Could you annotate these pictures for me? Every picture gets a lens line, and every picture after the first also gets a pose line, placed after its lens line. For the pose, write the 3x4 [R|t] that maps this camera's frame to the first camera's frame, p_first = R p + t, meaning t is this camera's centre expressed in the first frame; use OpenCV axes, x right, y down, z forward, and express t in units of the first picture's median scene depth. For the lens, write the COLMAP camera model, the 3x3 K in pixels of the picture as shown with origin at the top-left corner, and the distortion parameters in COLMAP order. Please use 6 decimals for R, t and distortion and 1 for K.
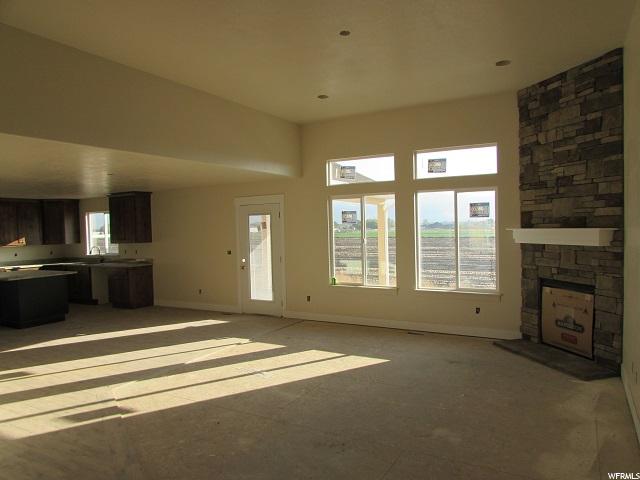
lens RADIAL K [[465.2, 0, 320.0], [0, 465.2, 240.0], [0, 0, 1]] dist [-0.008733, 0.007064]
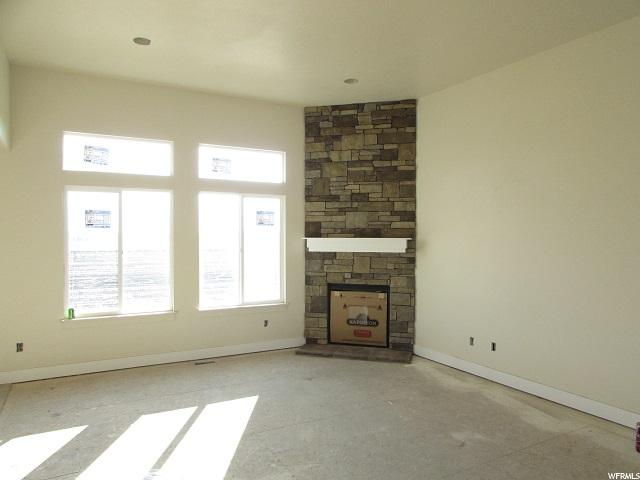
lens RADIAL K [[465.2, 0, 320.0], [0, 465.2, 240.0], [0, 0, 1]] dist [-0.008733, 0.007064]
pose [[0.506385, 0.012731, 0.862214, -0.506670], [0.012334, 0.999682, -0.022004, 0.003614], [-0.862220, 0.021777, 0.506066, 0.490377]]
